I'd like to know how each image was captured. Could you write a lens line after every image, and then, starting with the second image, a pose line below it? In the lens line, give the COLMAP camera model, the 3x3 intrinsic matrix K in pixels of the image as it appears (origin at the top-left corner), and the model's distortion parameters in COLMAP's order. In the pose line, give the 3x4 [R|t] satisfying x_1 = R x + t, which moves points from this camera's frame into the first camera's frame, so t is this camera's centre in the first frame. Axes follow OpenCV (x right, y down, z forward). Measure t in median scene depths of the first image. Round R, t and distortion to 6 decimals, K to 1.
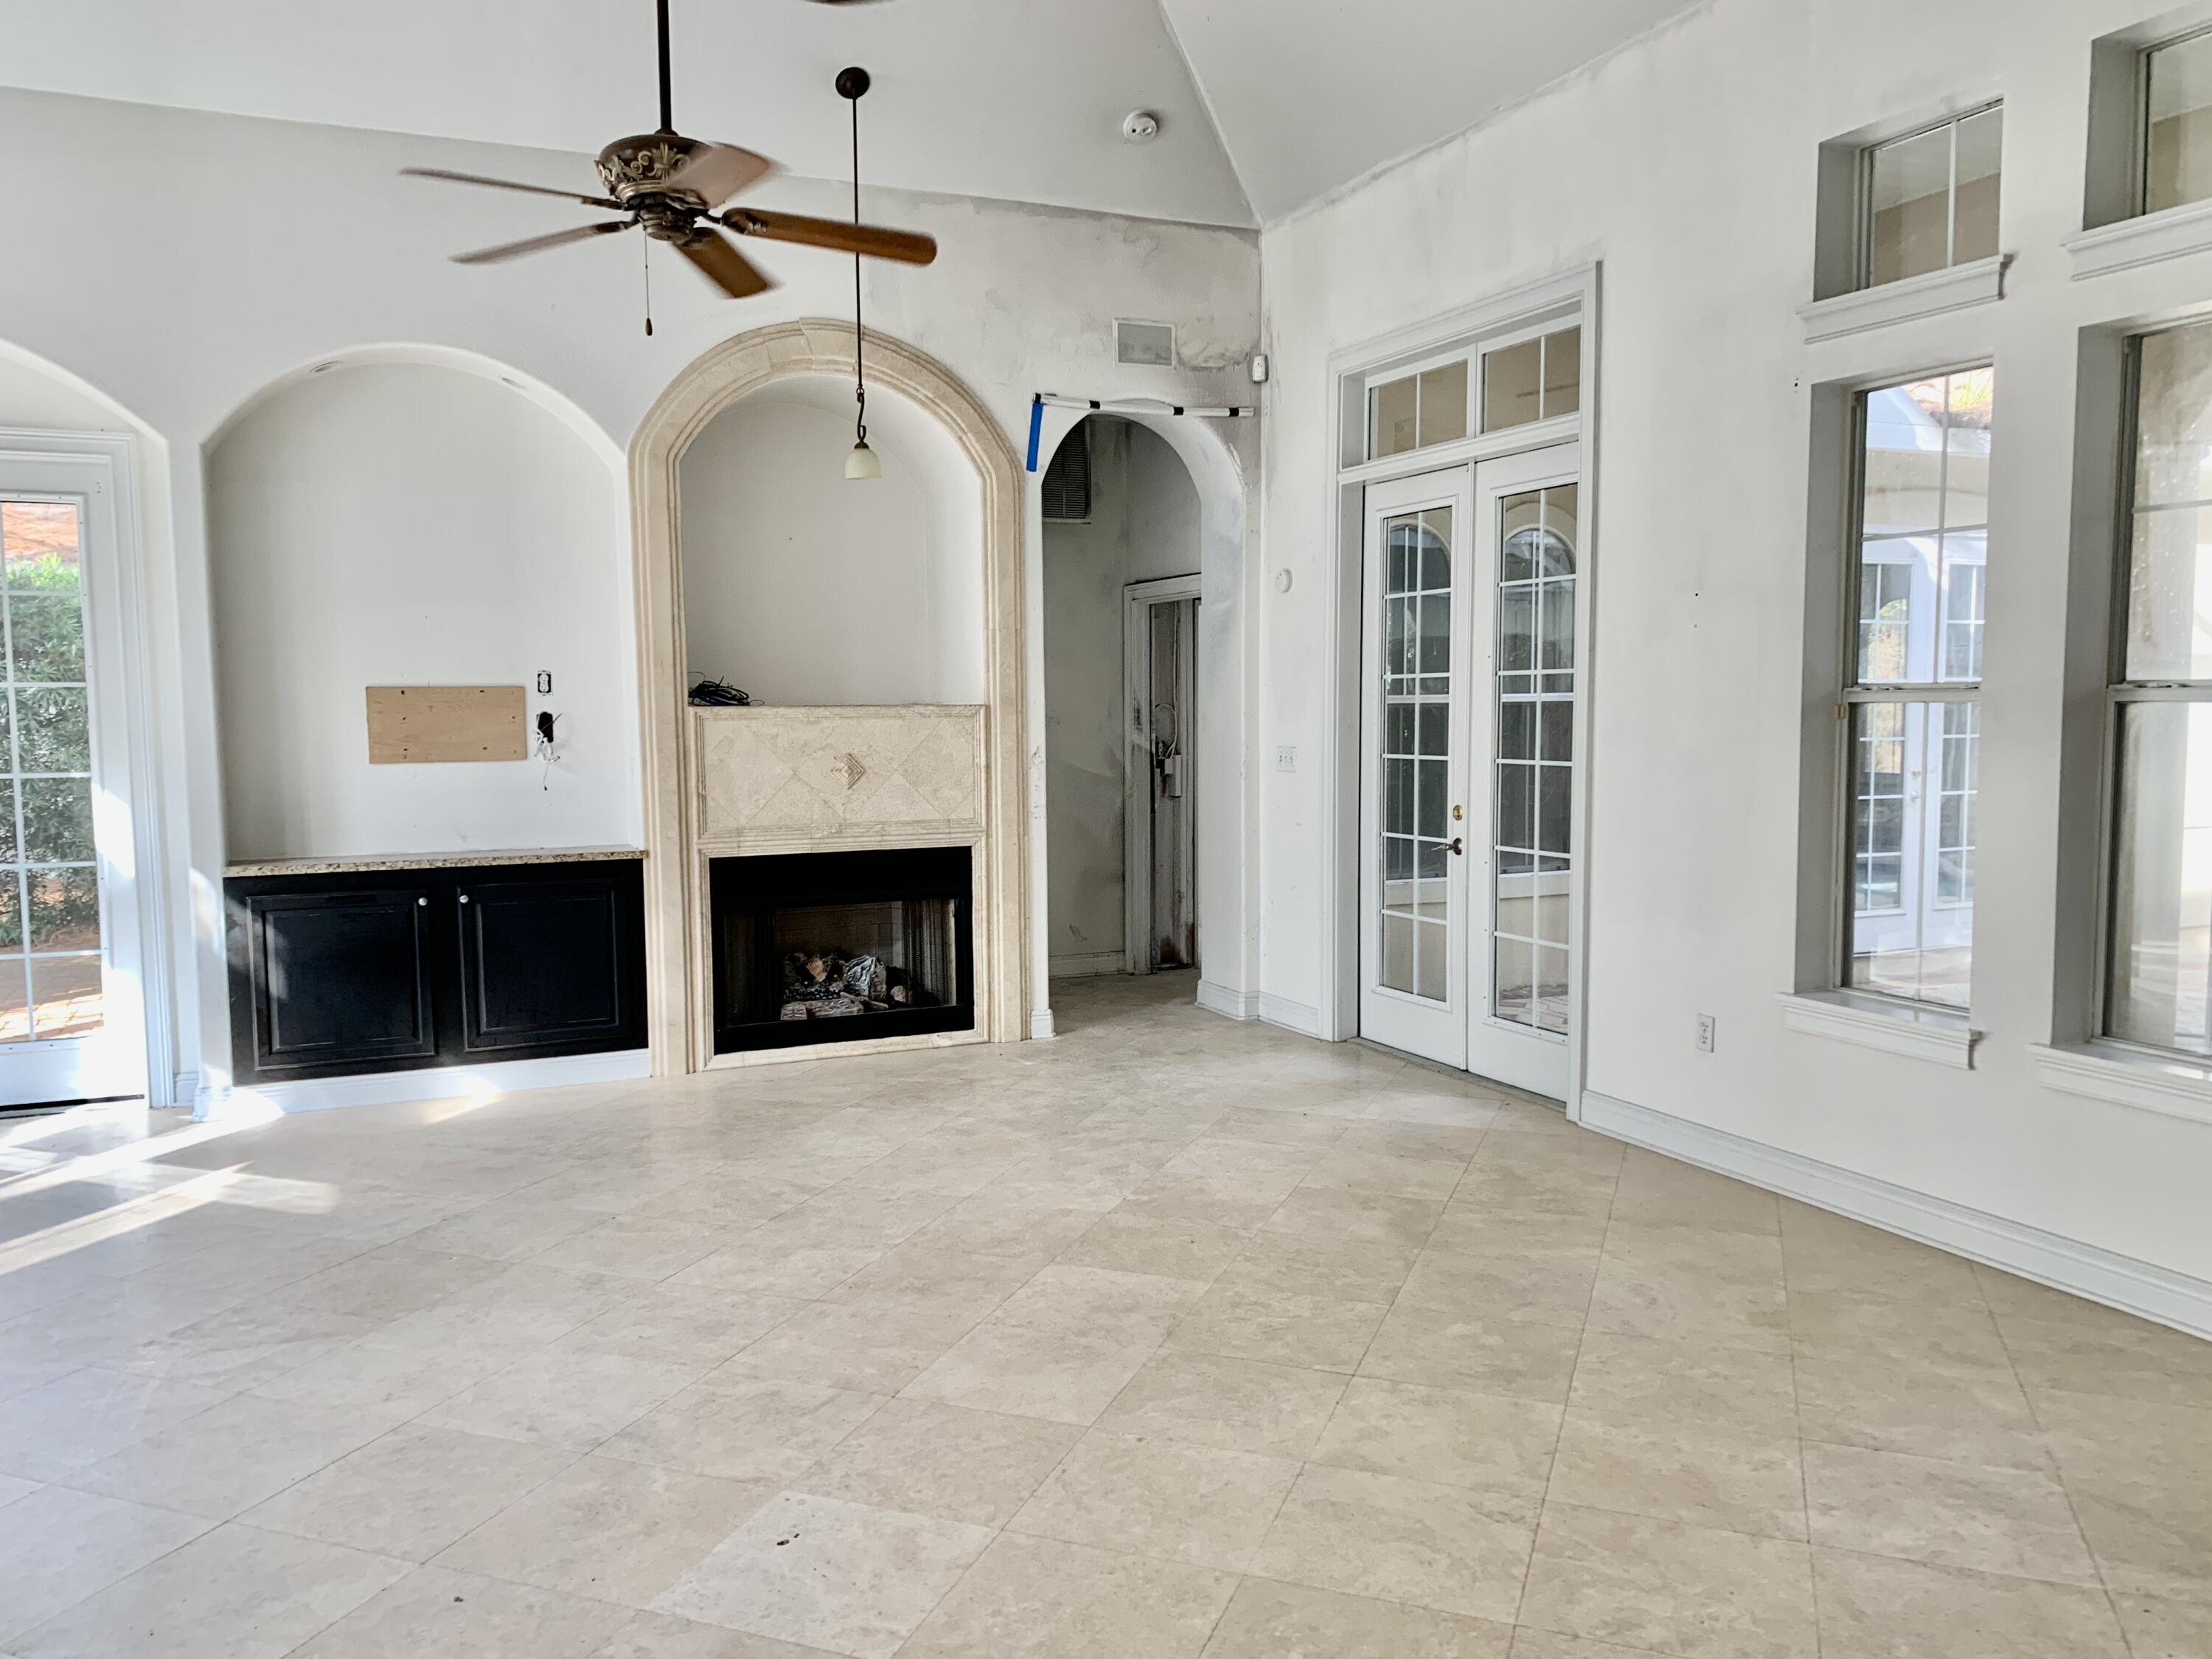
lens RADIAL K [[1691.5, 0, 1098.1], [0, 1691.5, 838.4], [0, 0, 1]] dist [0.059398, -0.065676]
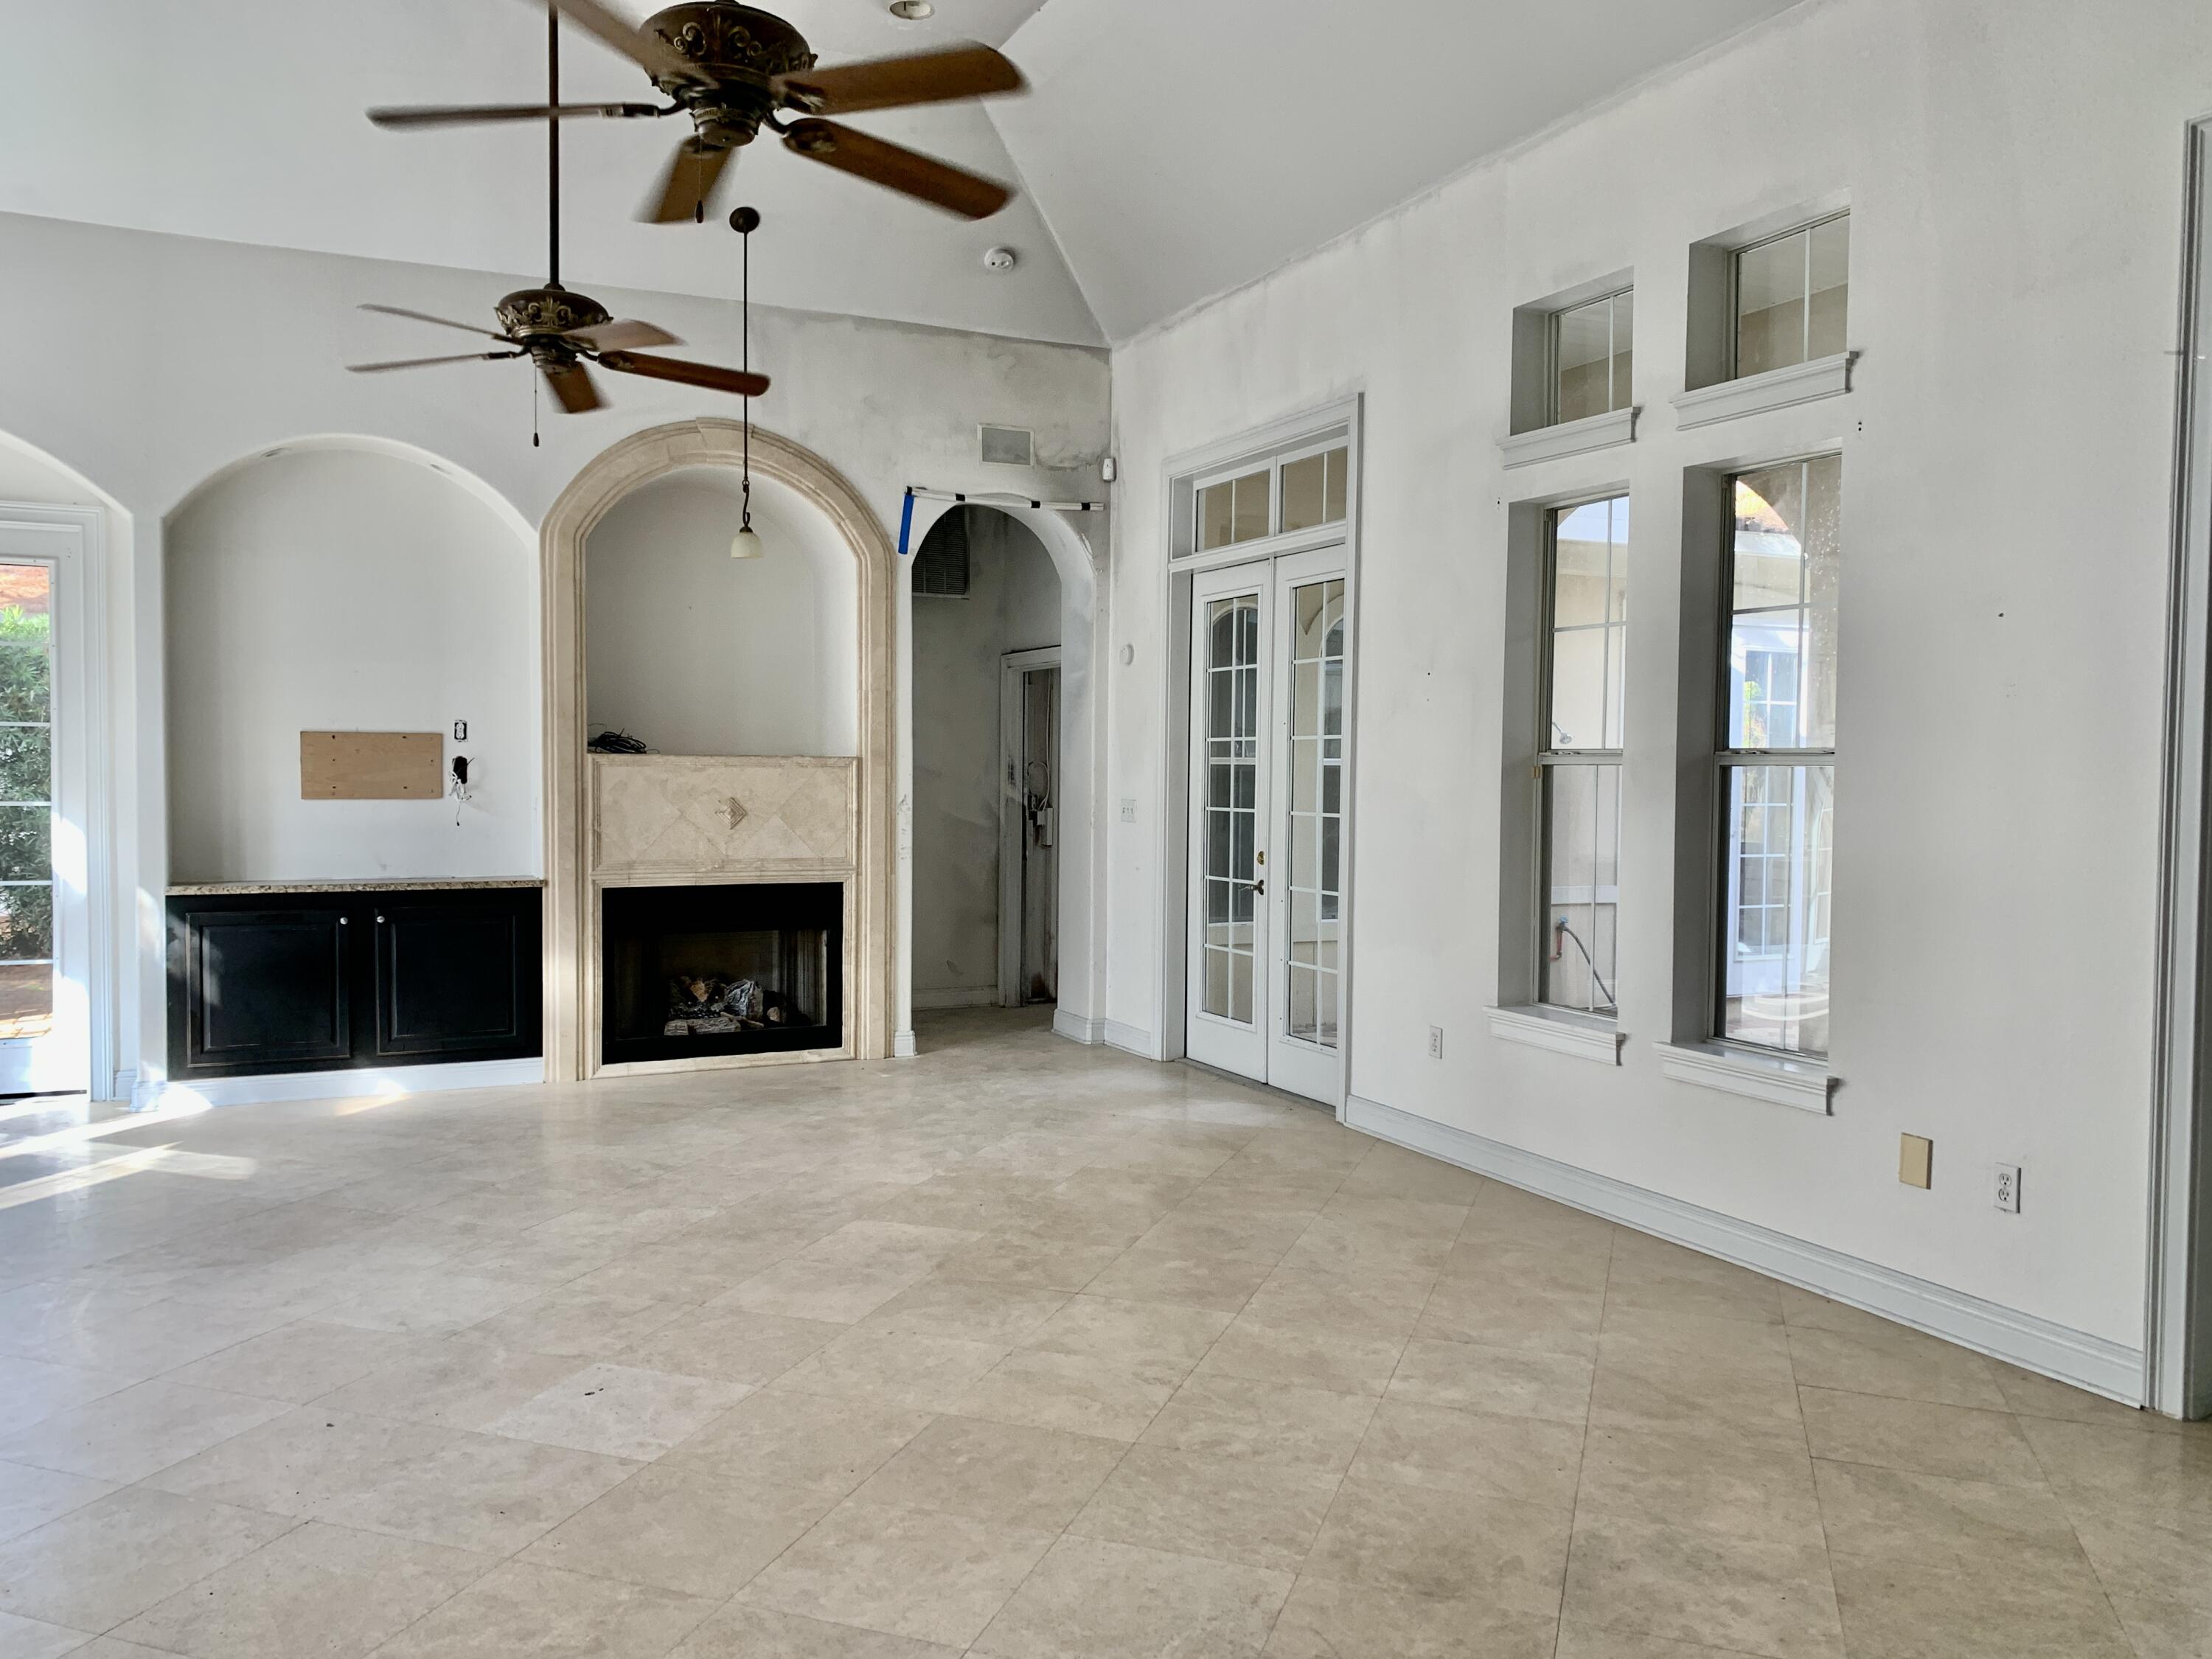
lens RADIAL K [[1691.5, 0, 1096.9], [0, 1691.5, 830.9], [0, 0, 1]] dist [0.059398, -0.065676]
pose [[0.999571, 0.016510, 0.024179, 0.080183], [-0.015445, 0.998930, -0.043599, 0.020050], [-0.024873, 0.043207, 0.998756, -0.156408]]
